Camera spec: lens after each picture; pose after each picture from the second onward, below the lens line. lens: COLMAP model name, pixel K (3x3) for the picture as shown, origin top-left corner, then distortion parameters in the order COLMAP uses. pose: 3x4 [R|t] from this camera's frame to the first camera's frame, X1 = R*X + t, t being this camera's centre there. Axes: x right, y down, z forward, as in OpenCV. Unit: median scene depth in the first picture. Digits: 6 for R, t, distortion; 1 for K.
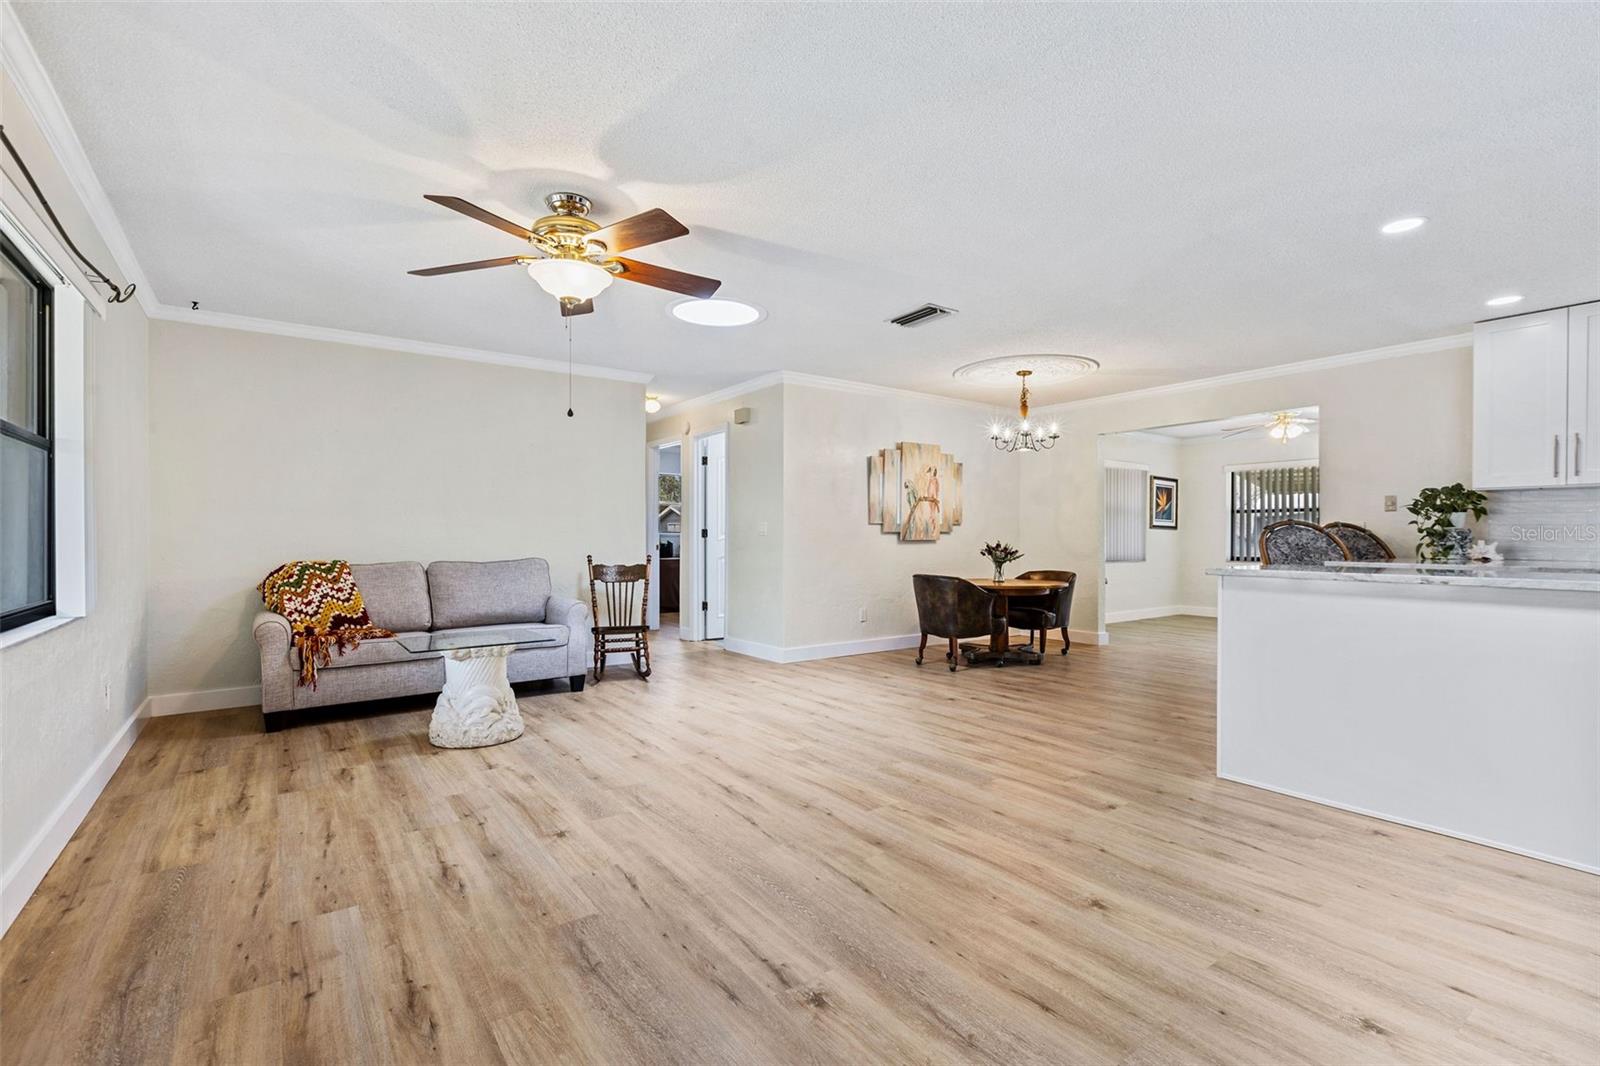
lens RADIAL K [[723.7, 0, 795.3], [0, 723.7, 538.0], [0, 0, 1]] dist [0.000557, -0.000388]
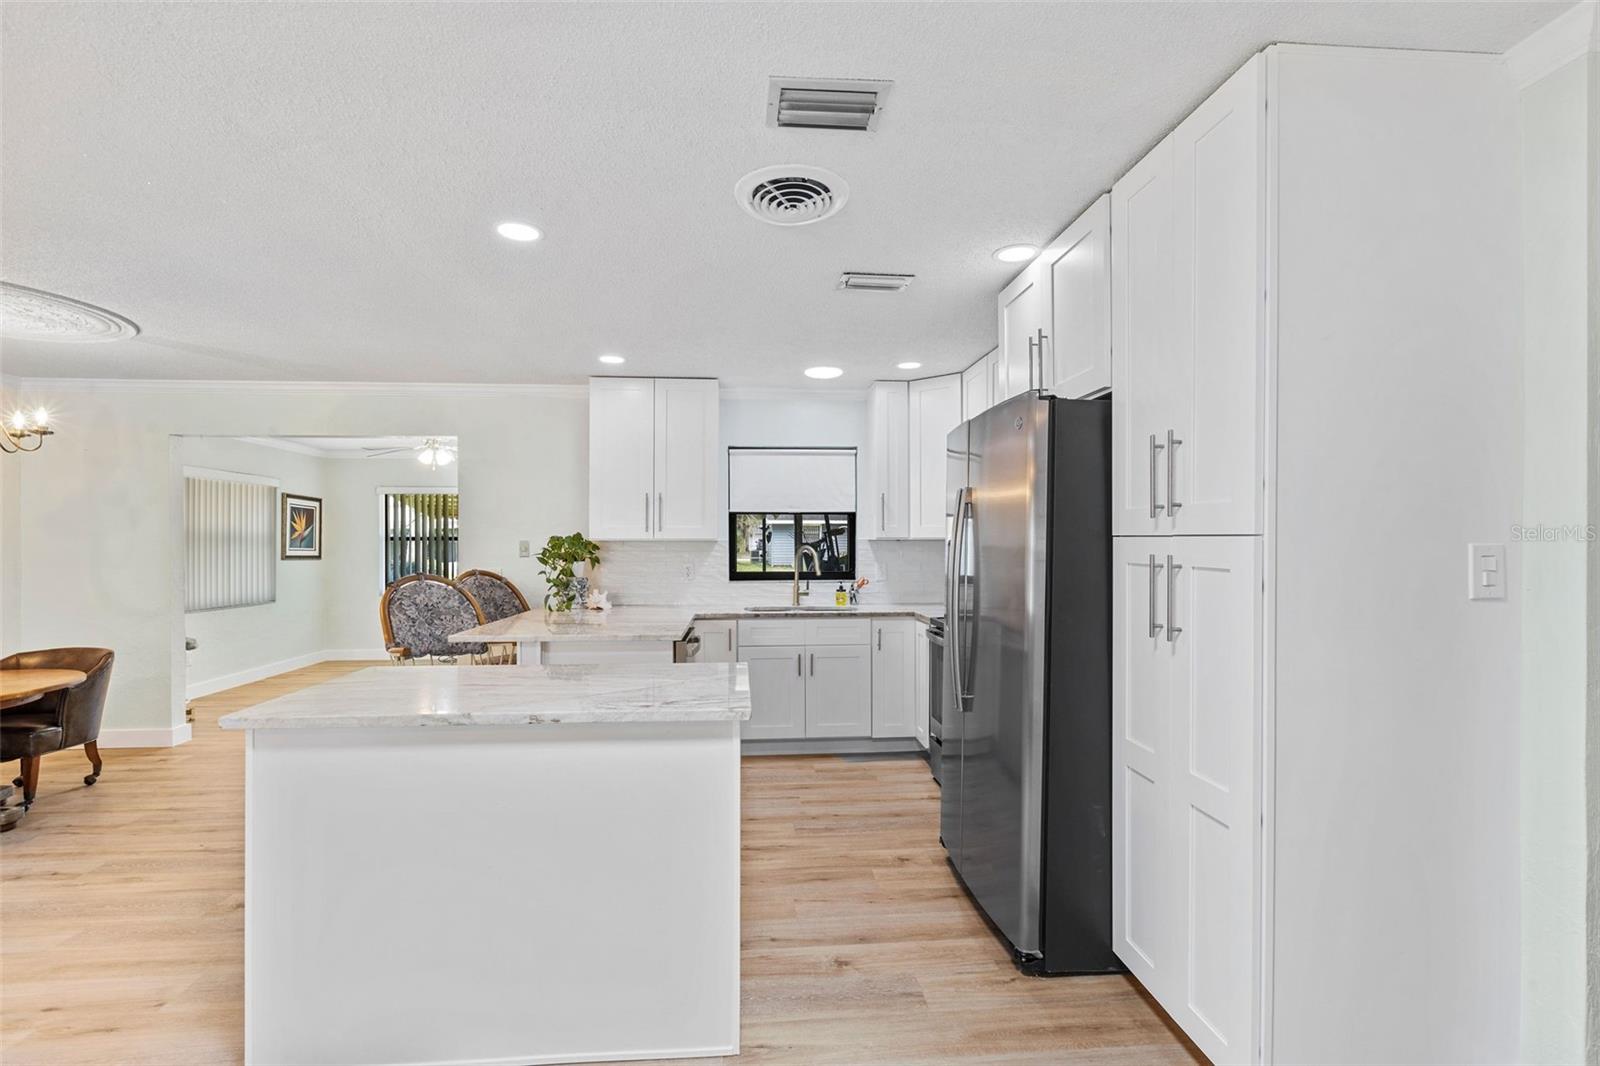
lens RADIAL K [[723.7, 0, 795.3], [0, 723.7, 538.0], [0, 0, 1]] dist [0.000557, -0.000388]
pose [[0.518734, 0.003433, 0.854929, 0.211509], [0.003701, 0.999974, -0.006261, -0.061101], [-0.854928, 0.006412, 0.518707, 0.219707]]
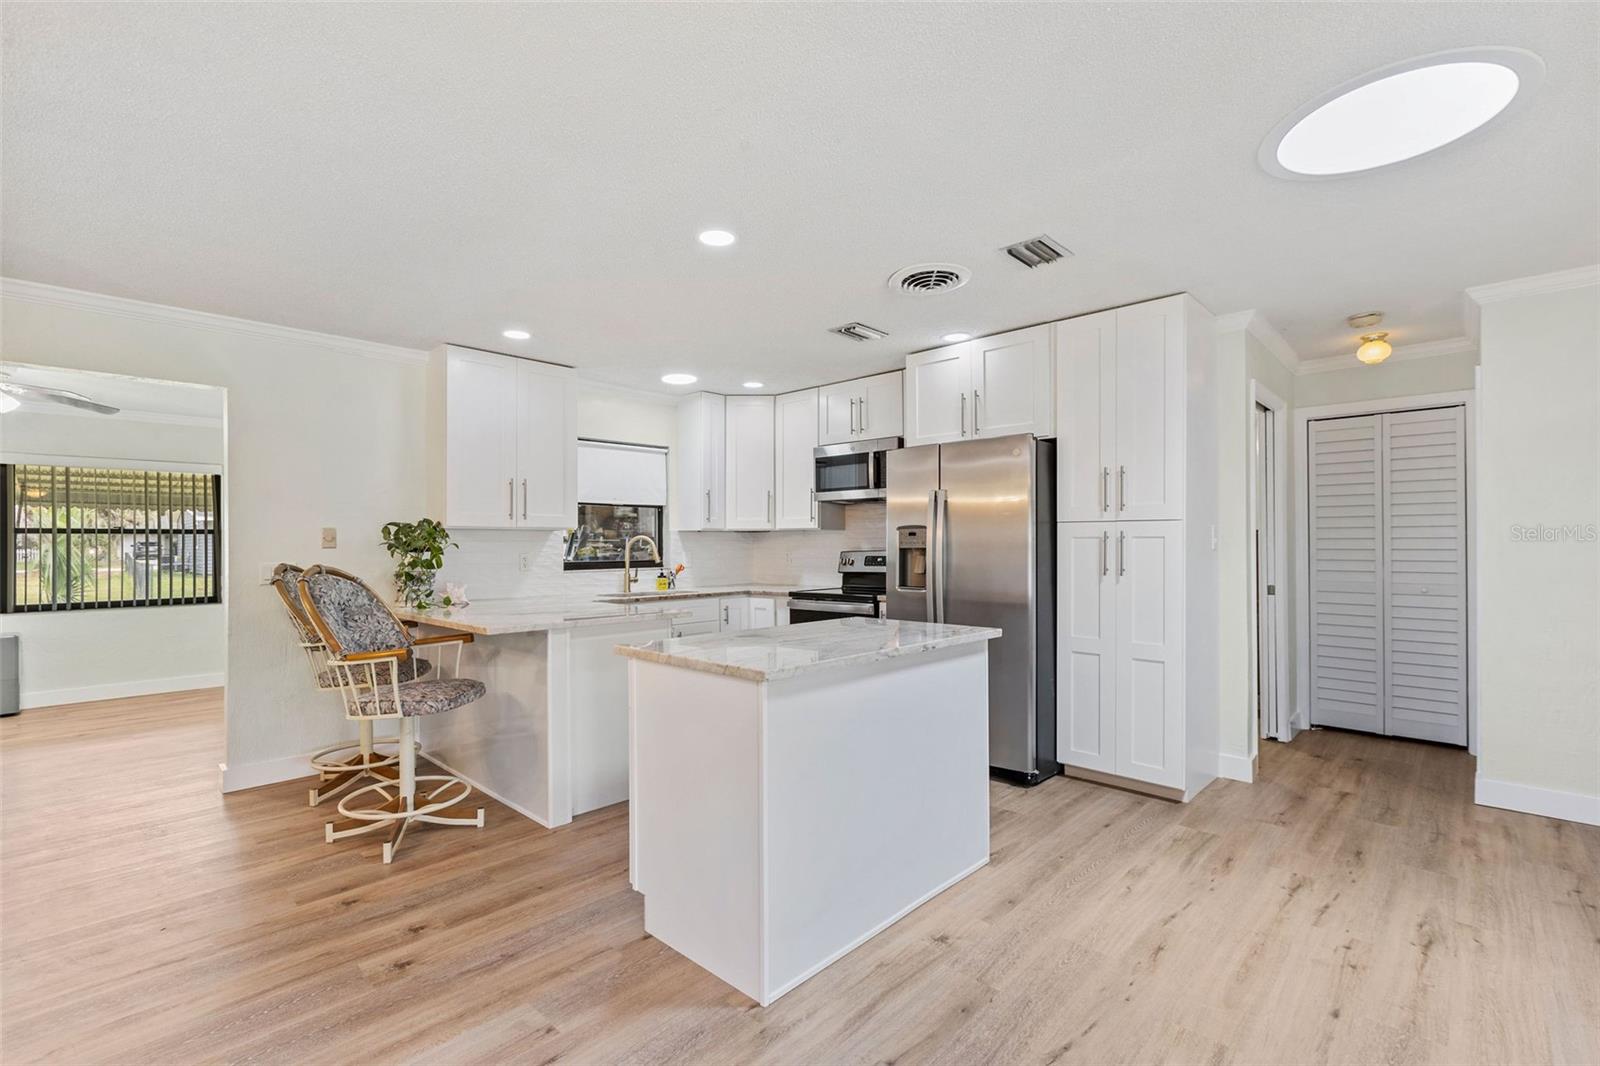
lens RADIAL K [[712.9, 0, 790.6], [0, 712.9, 535.0], [0, 0, 1]] dist [0.000927, 0.000167]
pose [[-0.174240, 0.010972, 0.984642, -0.016691], [0.007521, 0.999924, -0.009812, -0.044374], [-0.984675, 0.005696, -0.174309, 0.716747]]
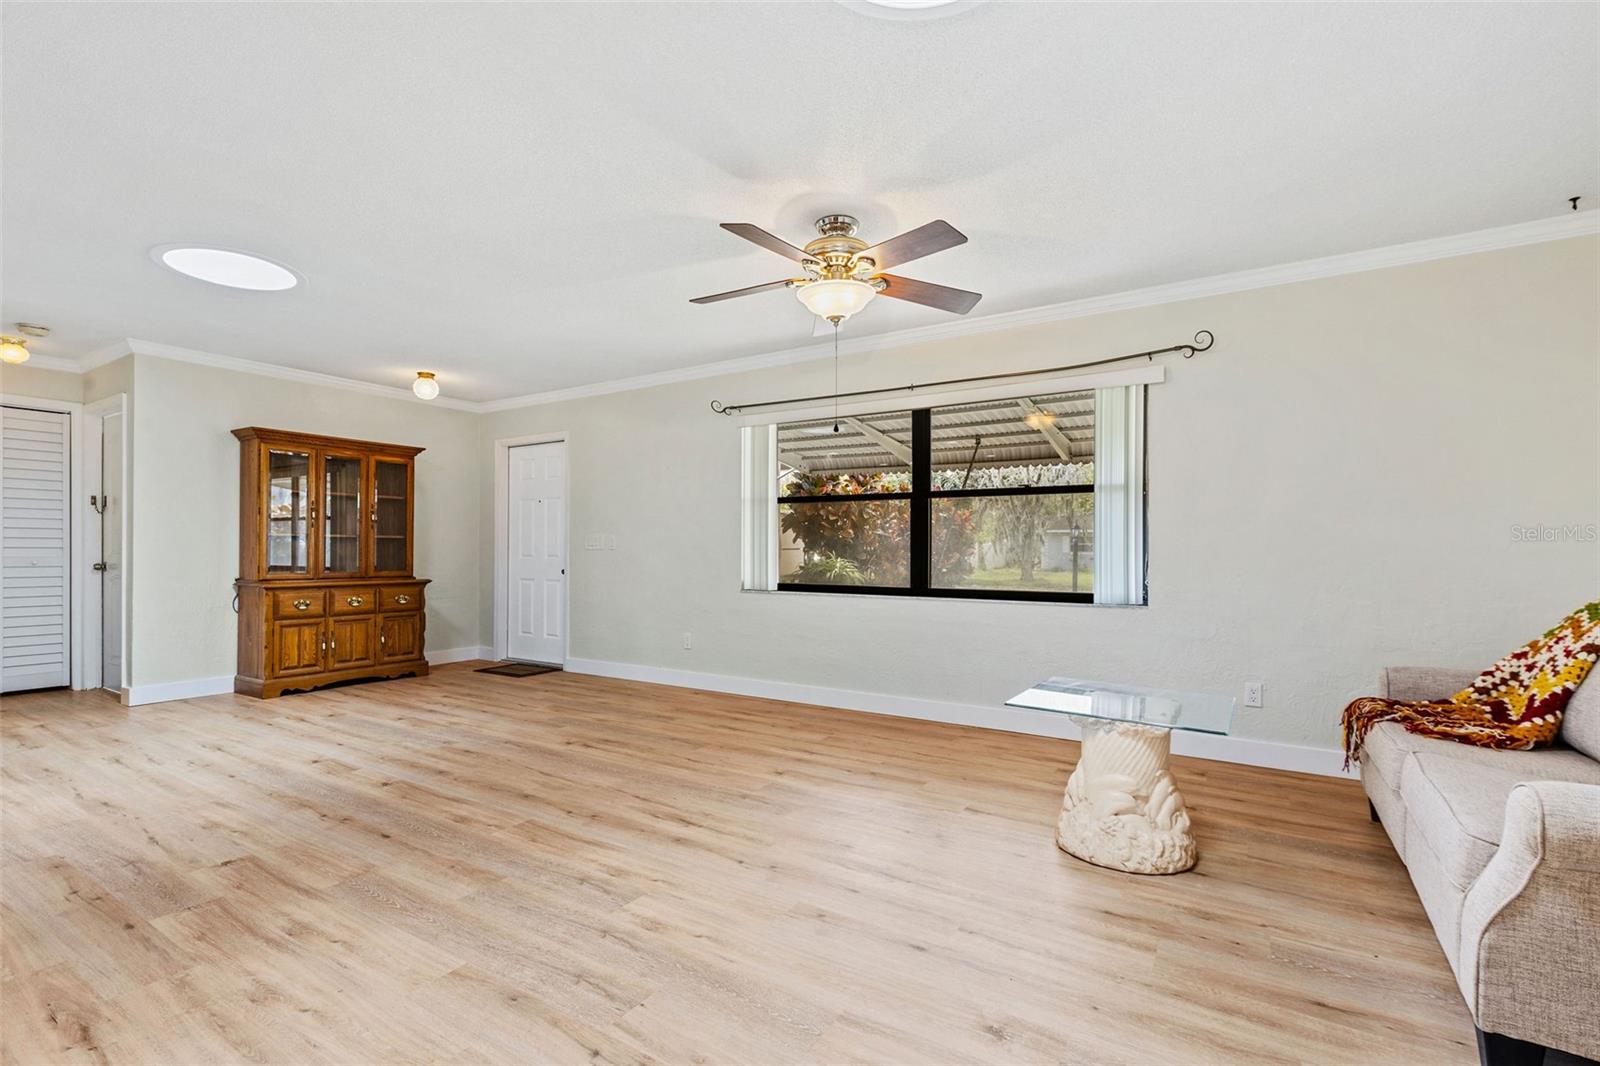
lens RADIAL K [[731.6, 0, 799.9], [0, 731.6, 549.6], [0, 0, 1]] dist [-0.002191, -0.000646]
pose [[-0.929239, -0.002583, -0.369471, 0.074170], [-0.003436, 0.999993, 0.001650, -0.002232], [0.369464, 0.002803, -0.929241, 1.208193]]
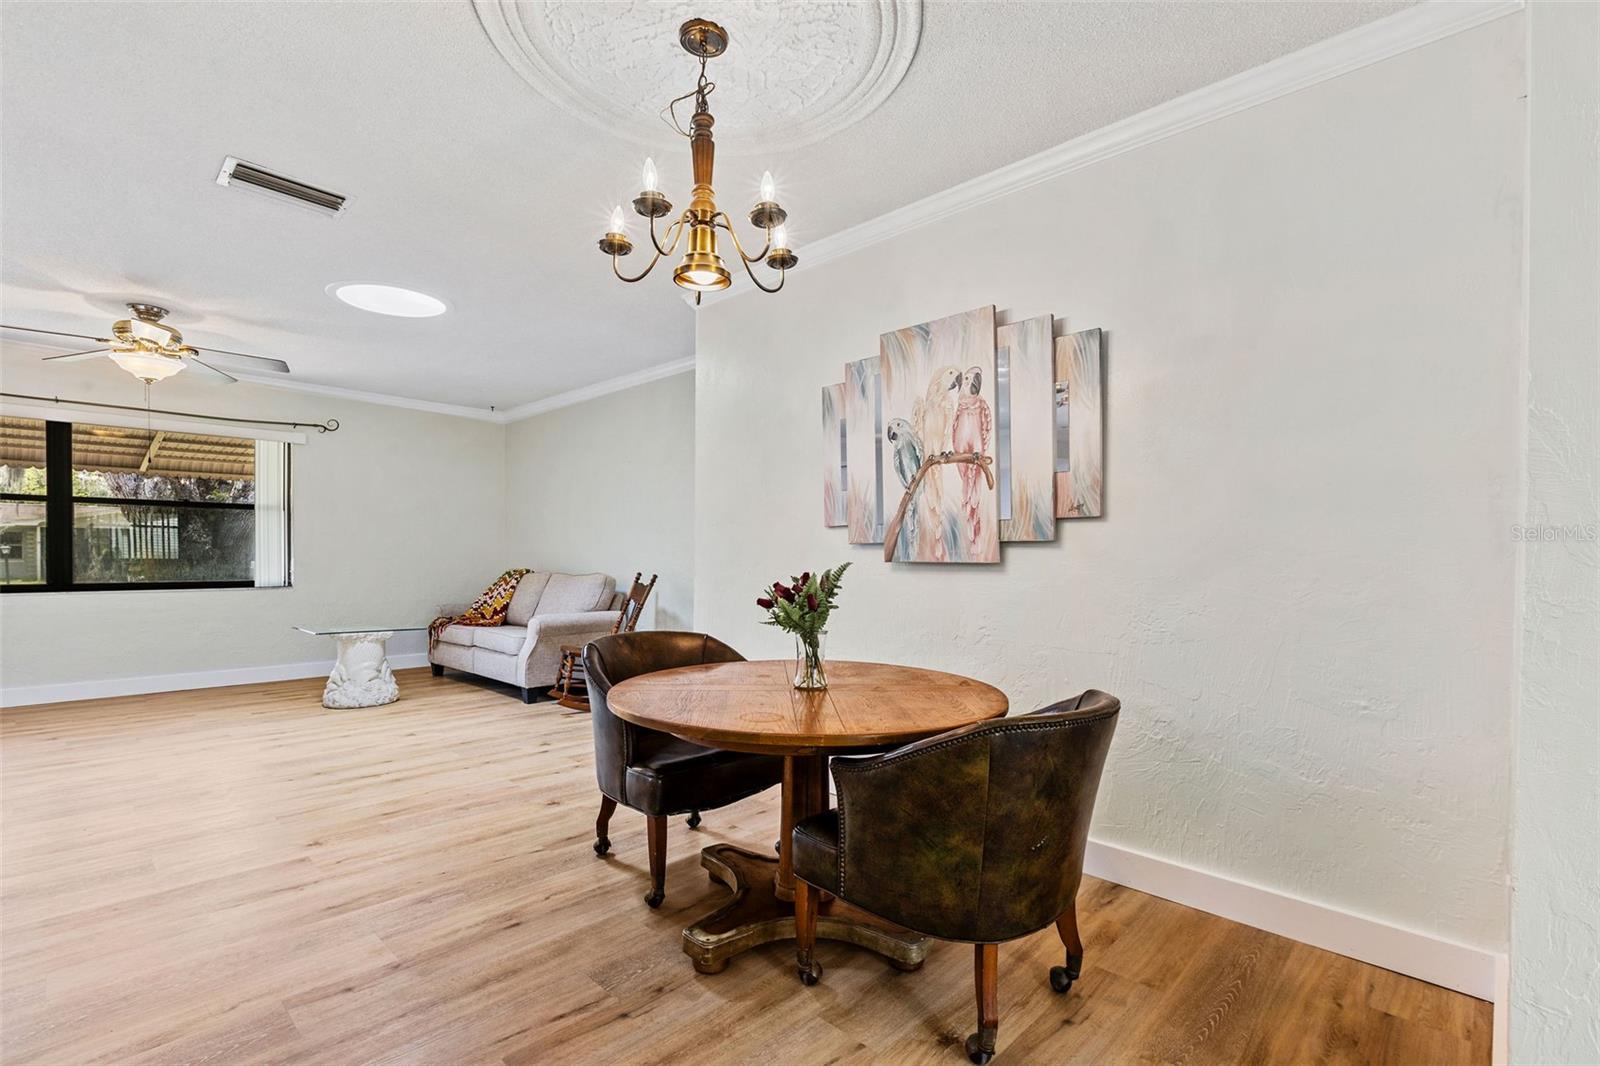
lens RADIAL K [[738.8, 0, 807.1], [0, 738.8, 568.0], [0, 0, 1]] dist [0.000153, 0.000040]
pose [[0.177297, 0.021151, -0.983930, 0.814491], [-0.006590, 0.999772, 0.020304, -0.002984], [0.984135, 0.002884, 0.177396, 1.240775]]
